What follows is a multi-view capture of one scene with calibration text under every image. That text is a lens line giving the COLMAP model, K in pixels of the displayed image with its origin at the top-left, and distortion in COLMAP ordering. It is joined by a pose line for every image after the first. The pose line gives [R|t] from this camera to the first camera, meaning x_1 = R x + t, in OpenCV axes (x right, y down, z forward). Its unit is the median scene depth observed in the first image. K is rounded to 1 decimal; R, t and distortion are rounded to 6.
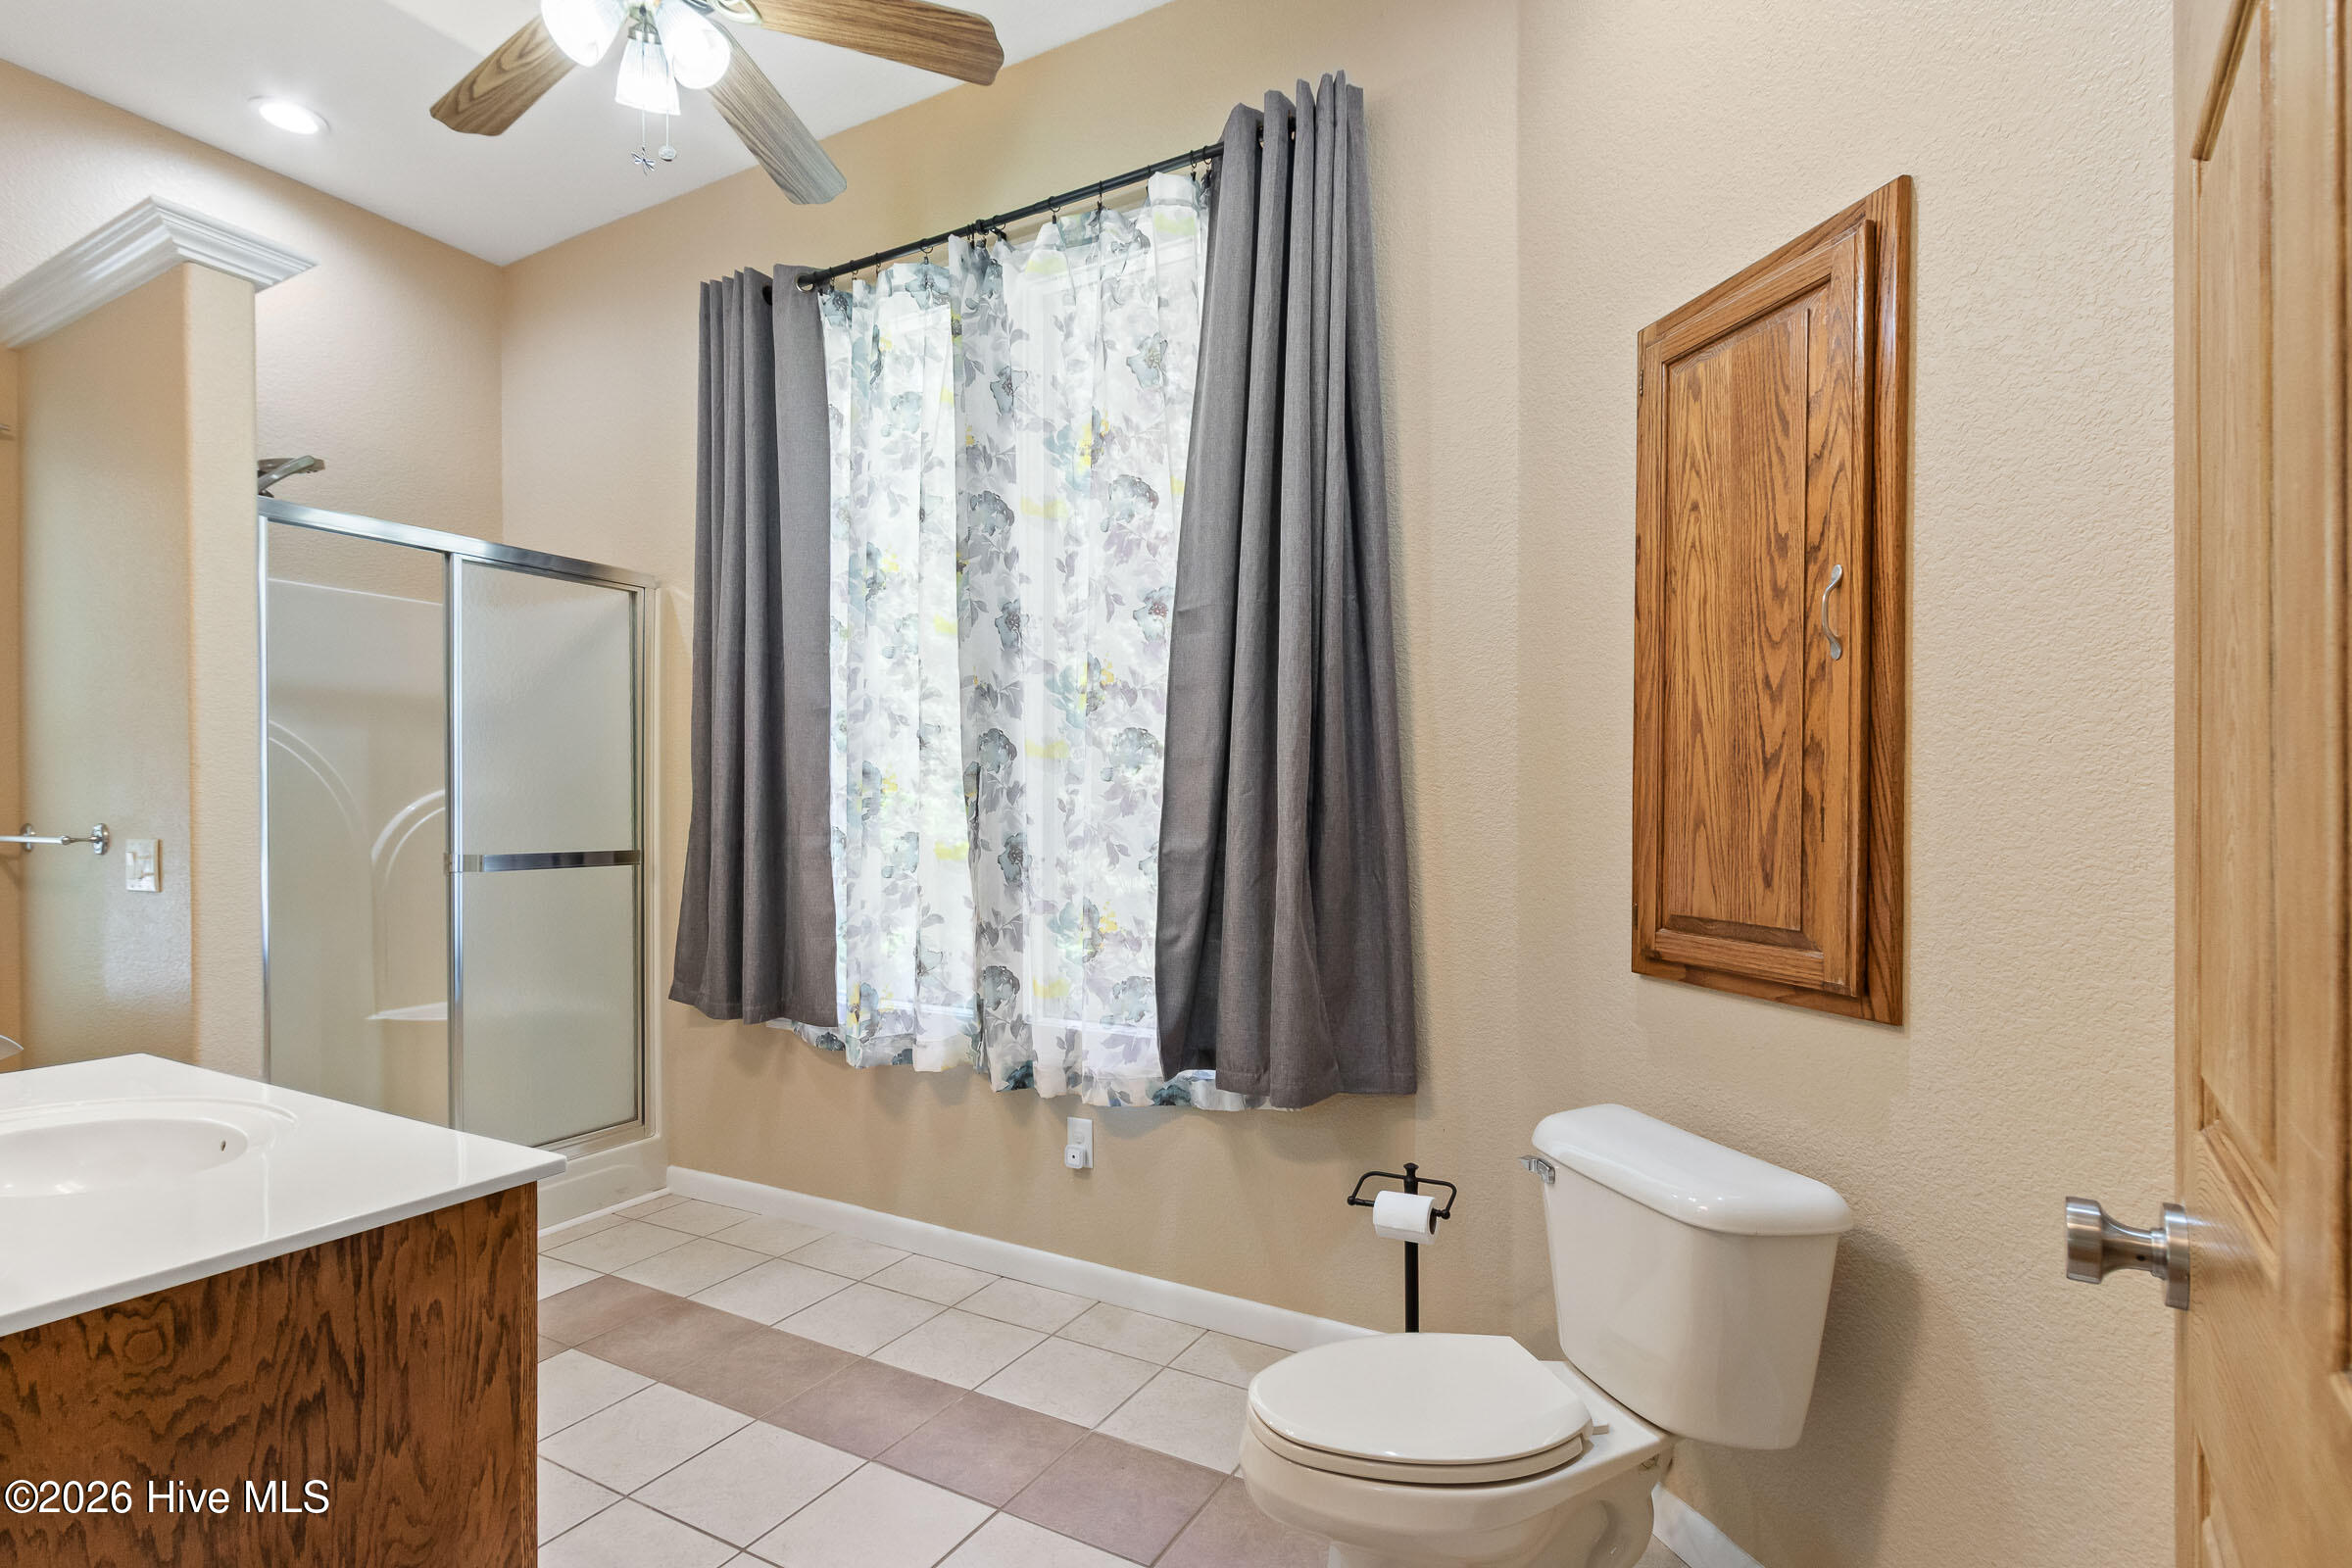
lens RADIAL K [[1151.2, 0, 1172.5], [0, 1151.2, 805.1], [0, 0, 1]] dist [0.005923, -0.002947]
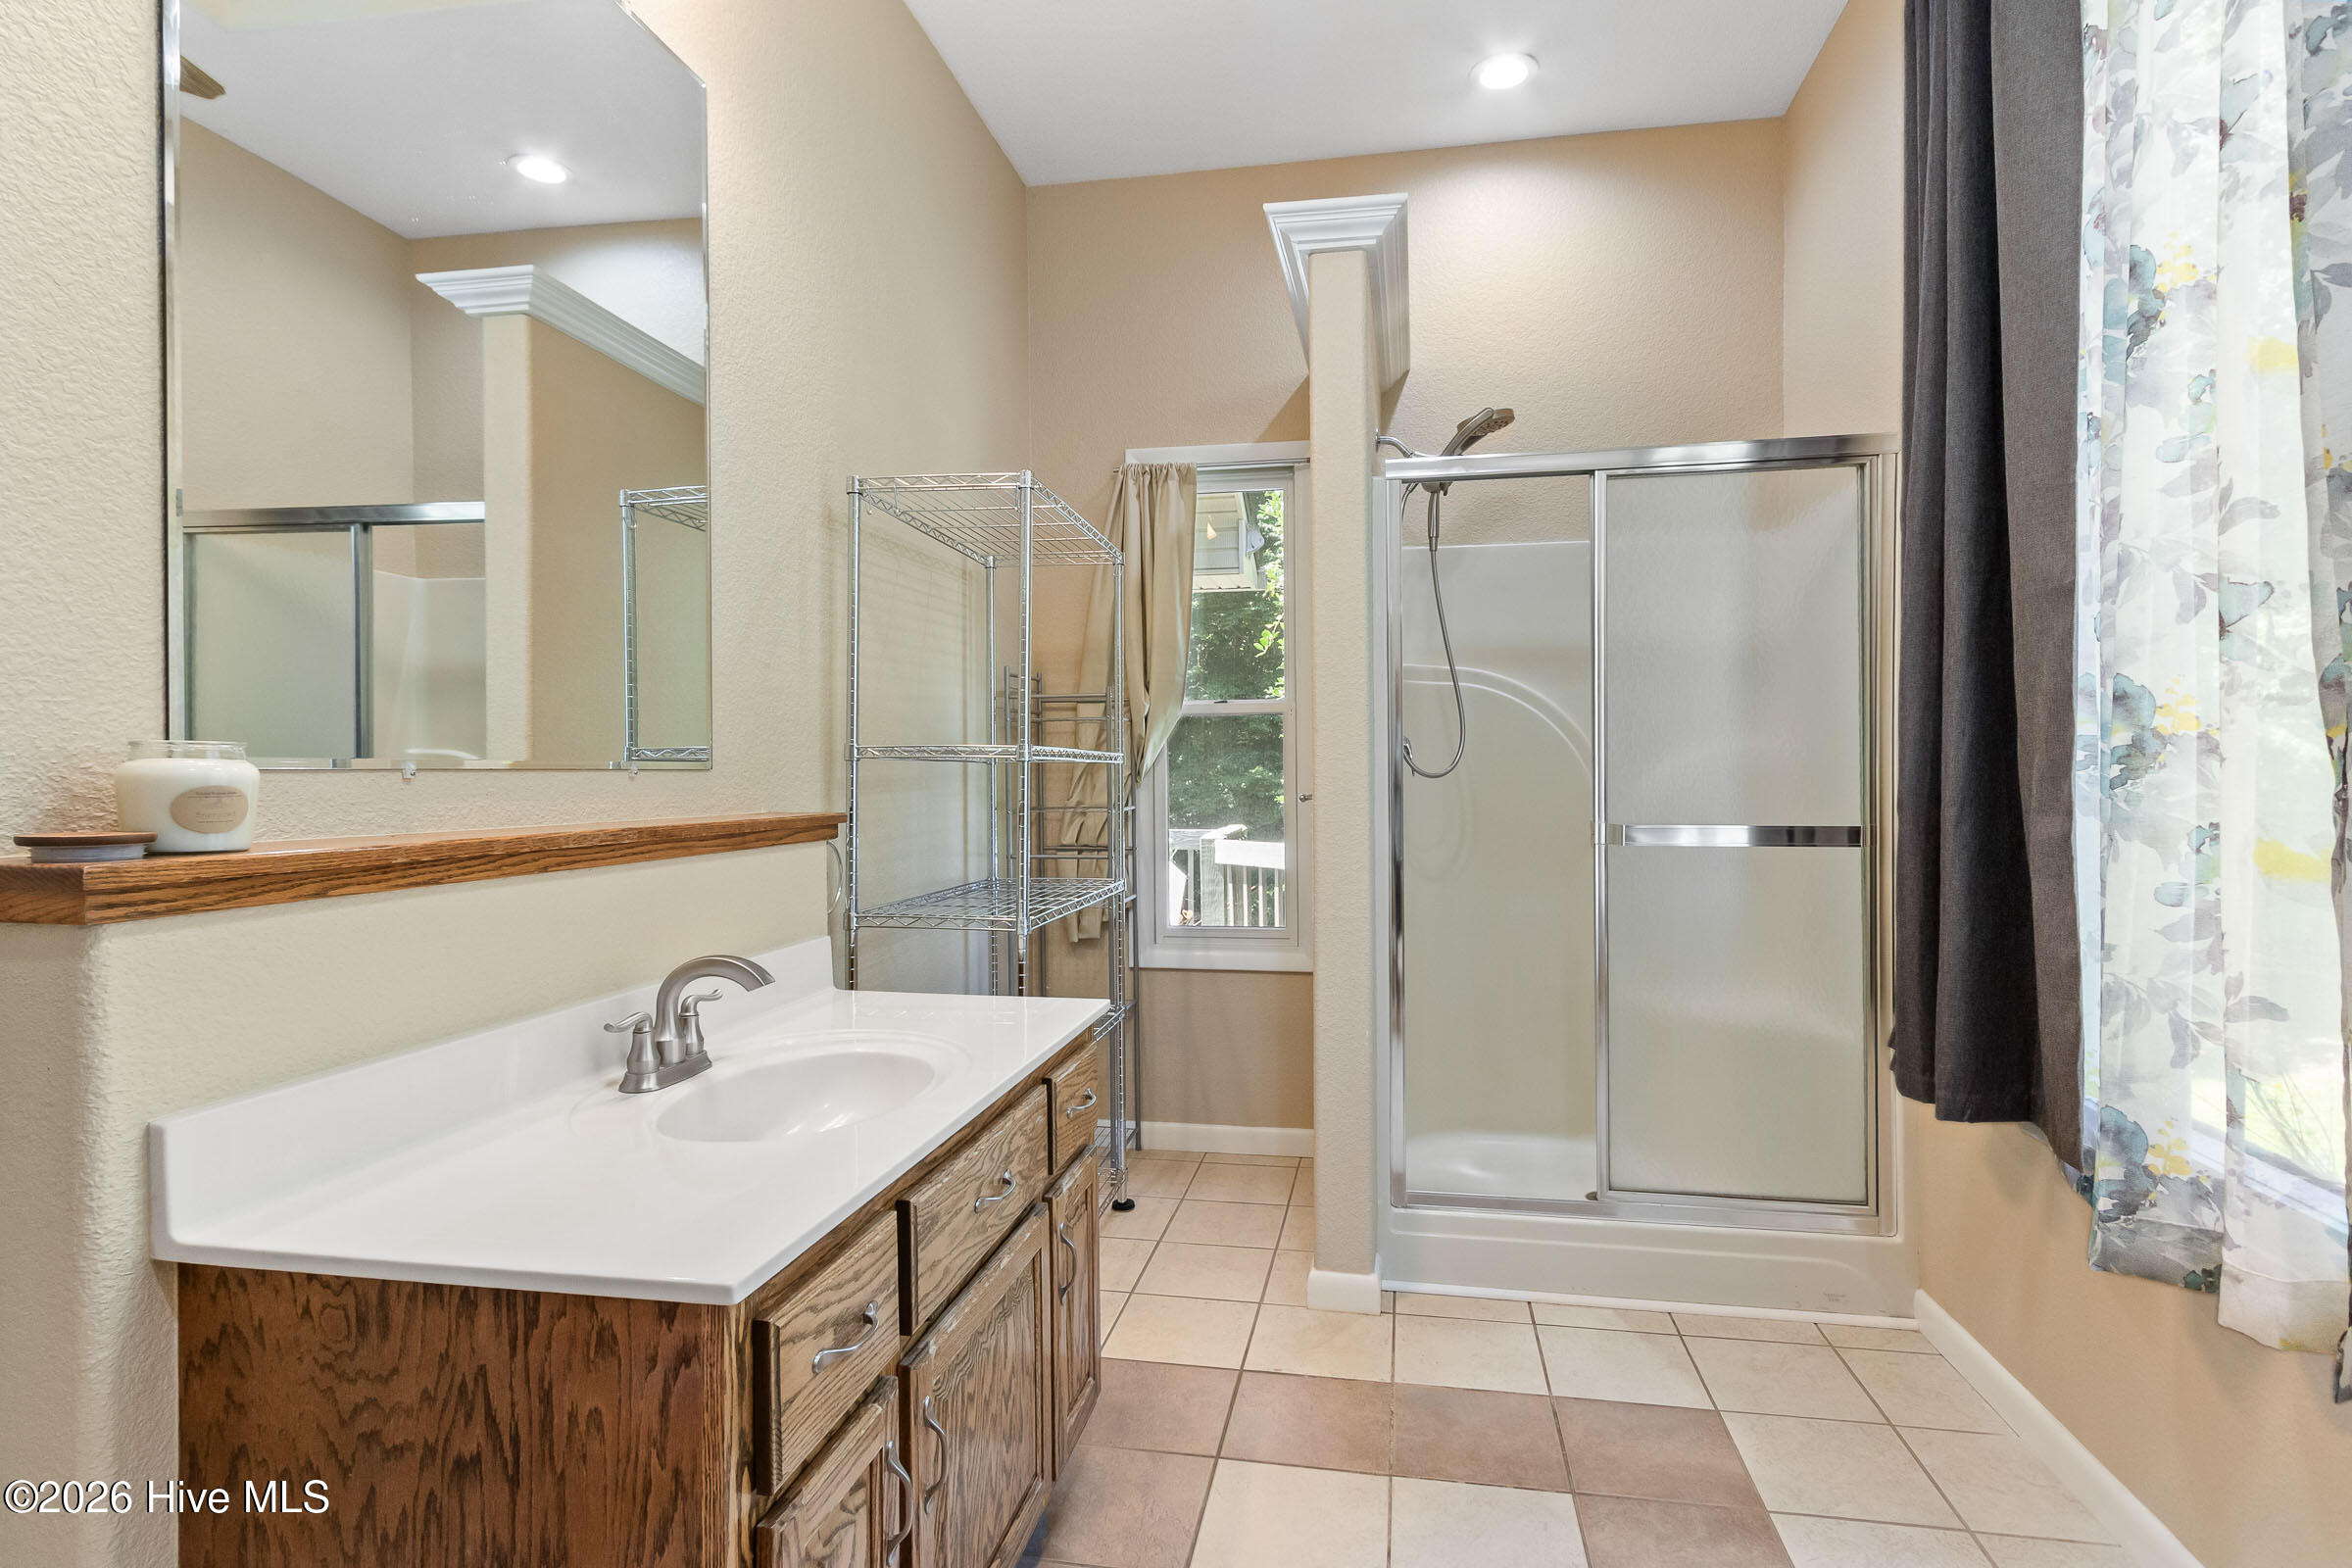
lens RADIAL K [[1151.2, 0, 1178.6], [0, 1151.2, 773.9], [0, 0, 1]] dist [0.005923, -0.002947]
pose [[0.323379, -0.000606, -0.946269, 0.224571], [0.007398, 0.999971, 0.001888, 0.005458], [0.946241, -0.007611, 0.323374, 1.144503]]
